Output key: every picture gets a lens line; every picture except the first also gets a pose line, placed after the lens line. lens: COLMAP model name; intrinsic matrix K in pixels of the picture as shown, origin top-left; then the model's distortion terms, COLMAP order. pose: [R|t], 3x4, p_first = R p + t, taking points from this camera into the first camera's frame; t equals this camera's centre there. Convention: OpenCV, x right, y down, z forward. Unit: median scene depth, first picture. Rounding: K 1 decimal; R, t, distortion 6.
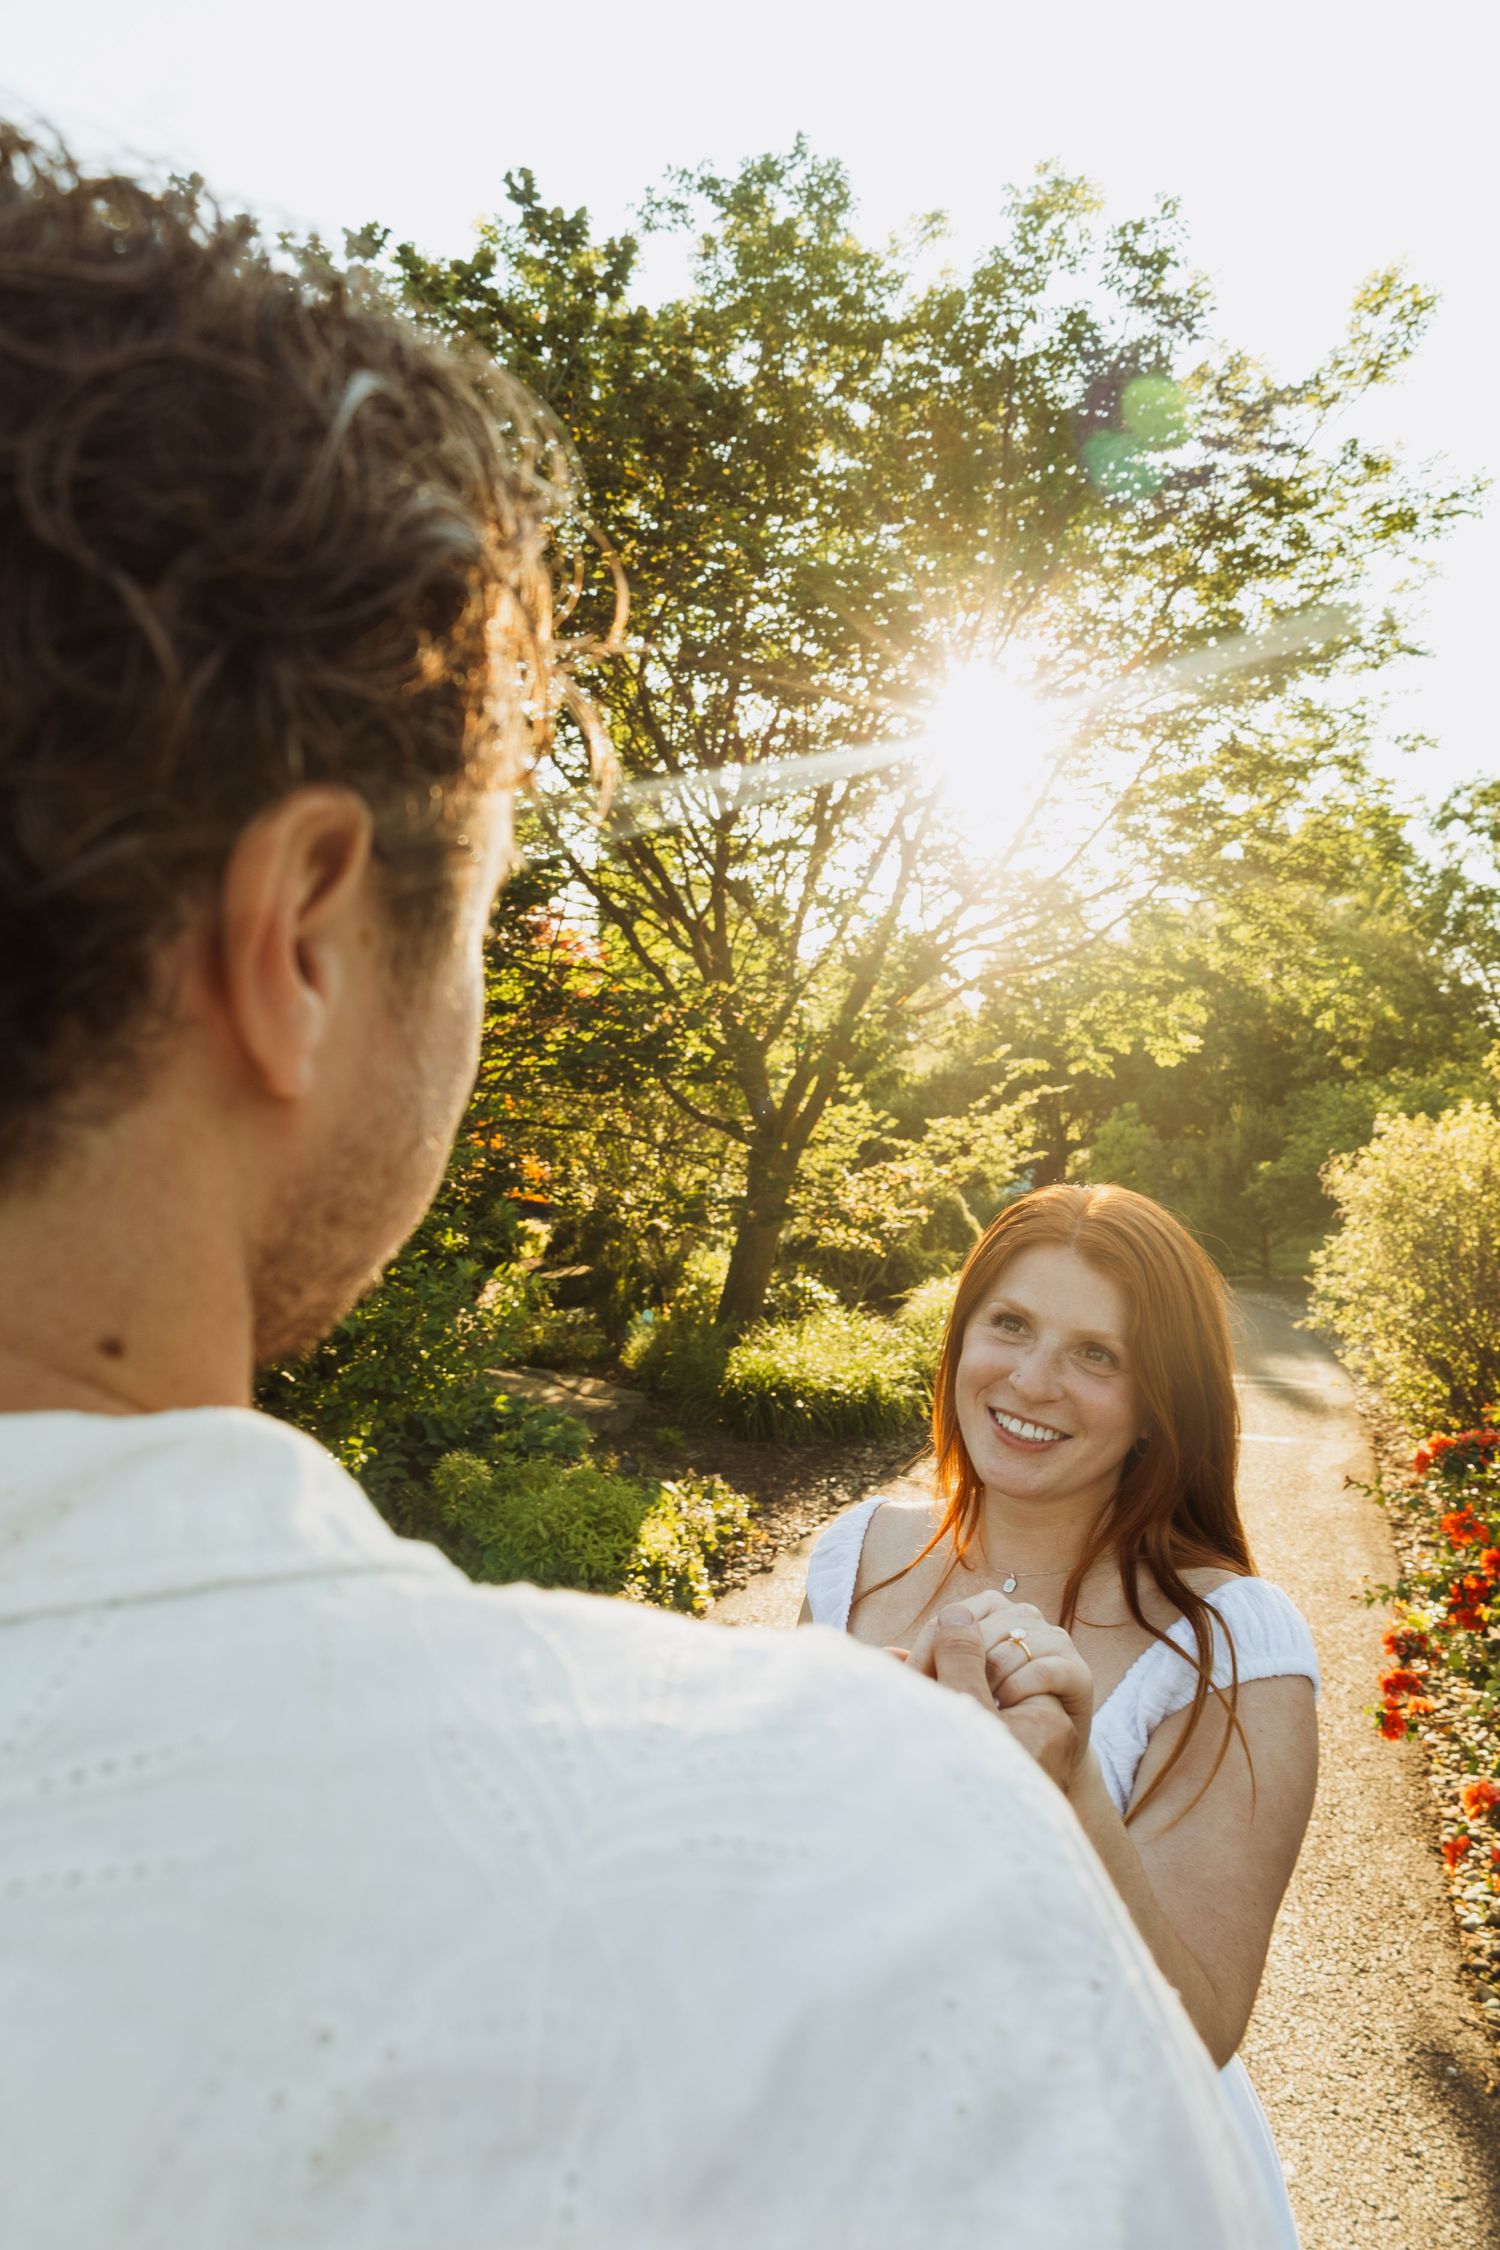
lens RADIAL K [[1478.6, 0, 756.7], [0, 1478.6, 1123.1], [0, 0, 1]] dist [0.000035, 0.000652]
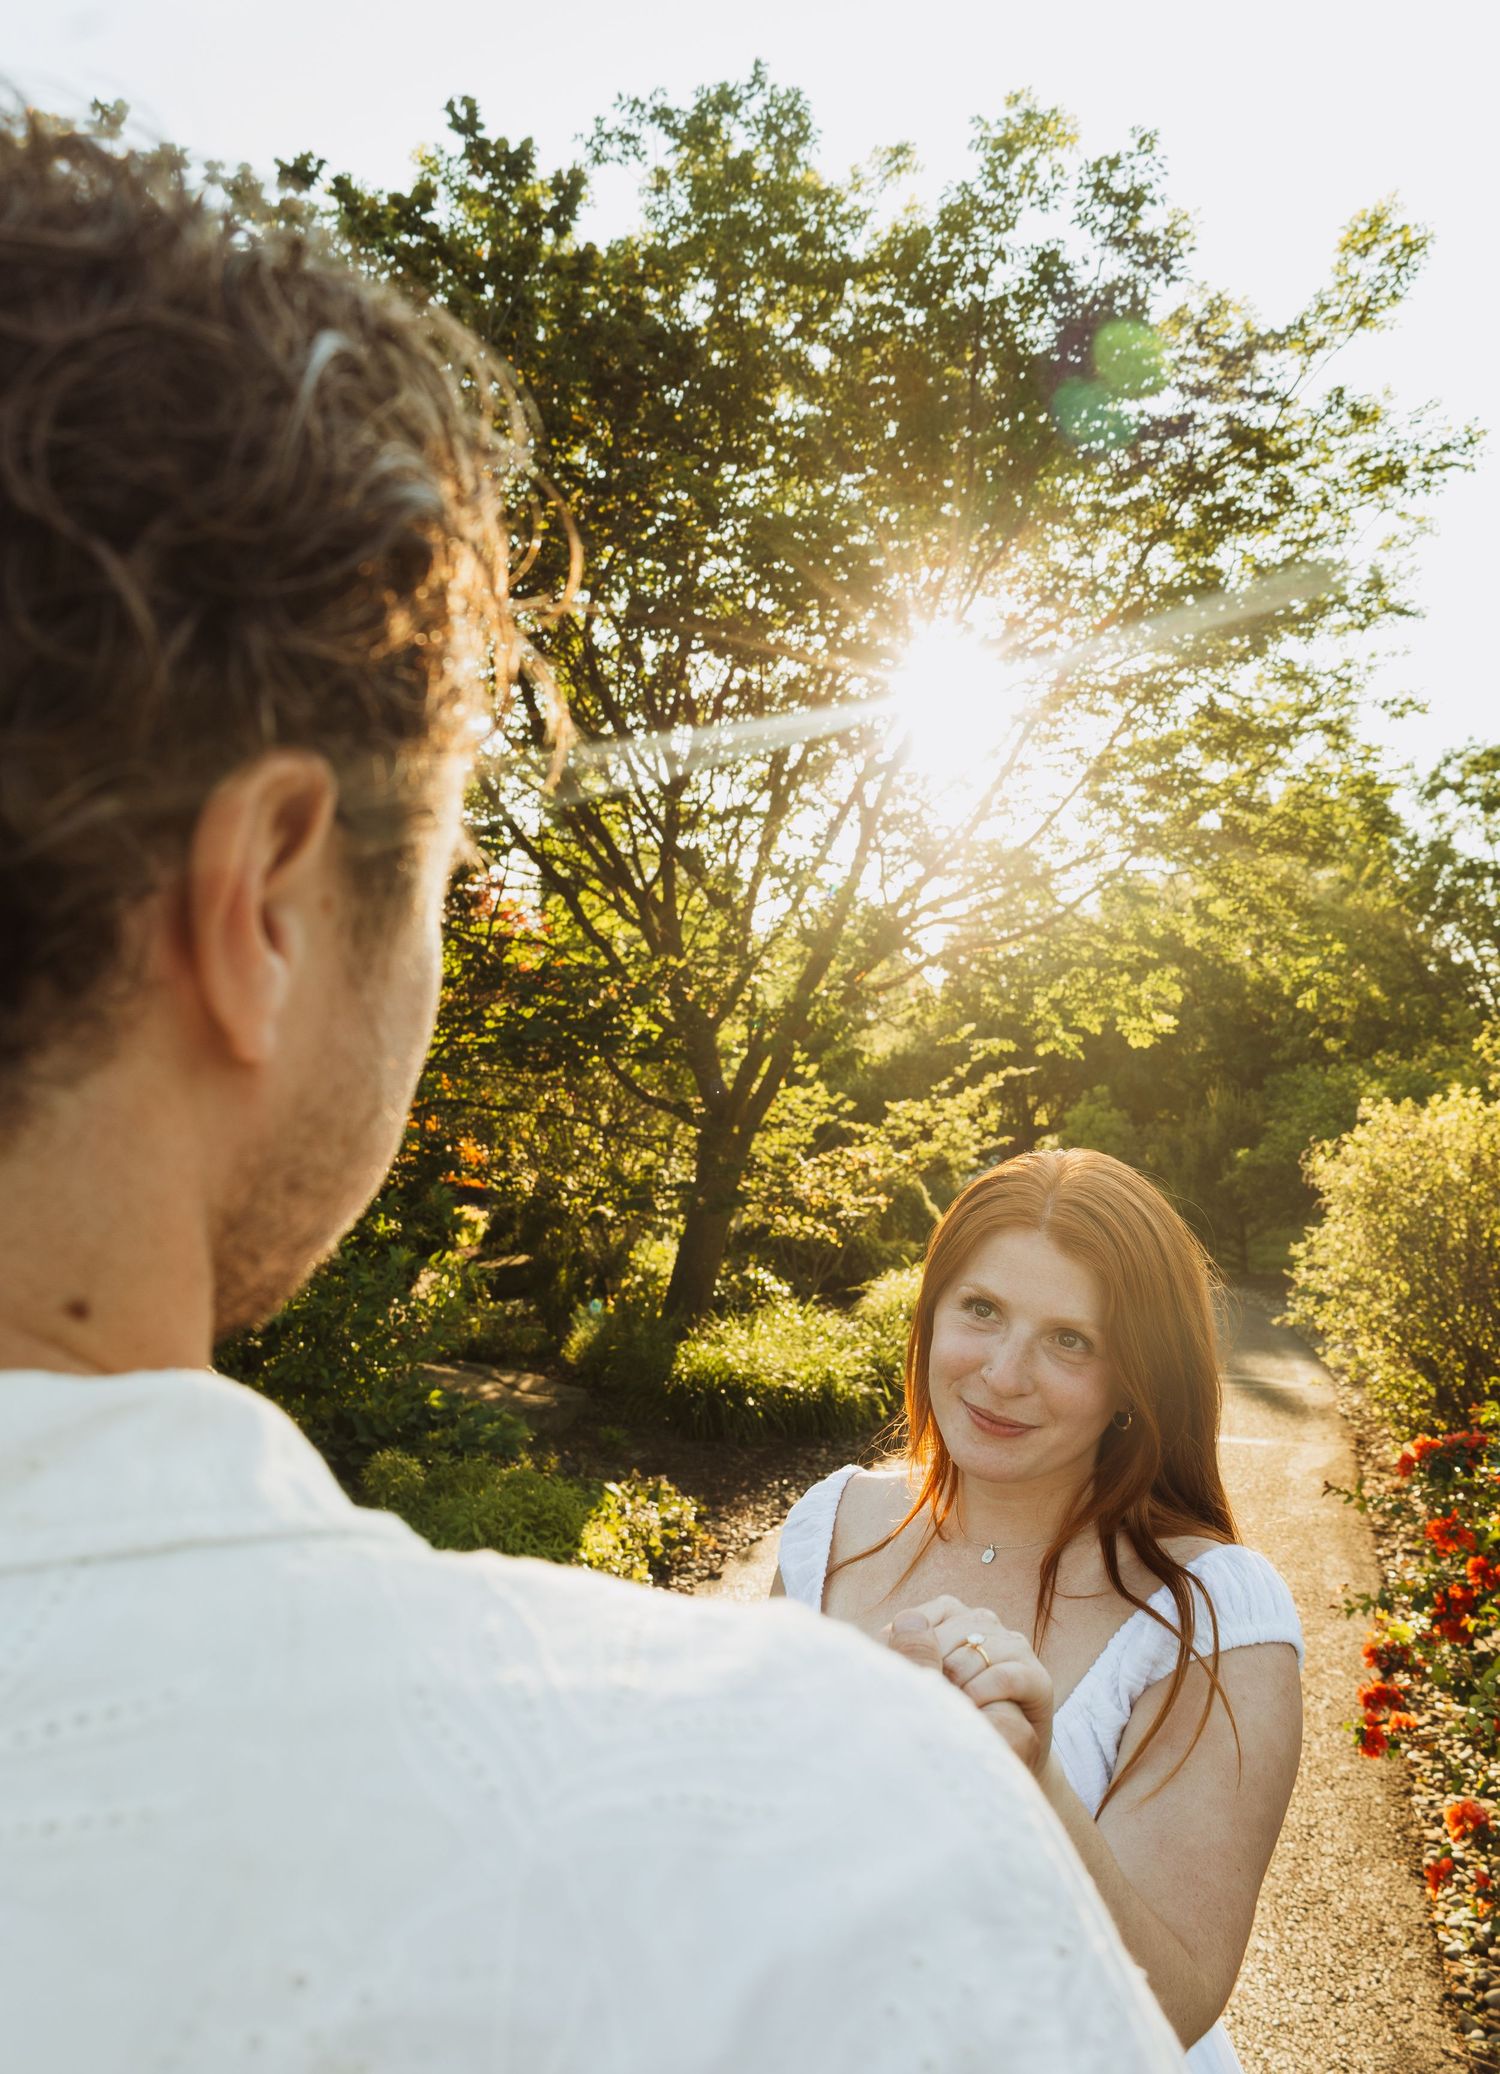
lens RADIAL K [[1403.8, 0, 745.8], [0, 1403.8, 1071.1], [0, 0, 1]] dist [0.000874, -0.003443]
pose [[0.999982, 0.005292, 0.002956, 0.022274], [-0.005290, 0.999986, -0.000802, -0.021115], [-0.002960, 0.000787, 0.999995, 0.100477]]
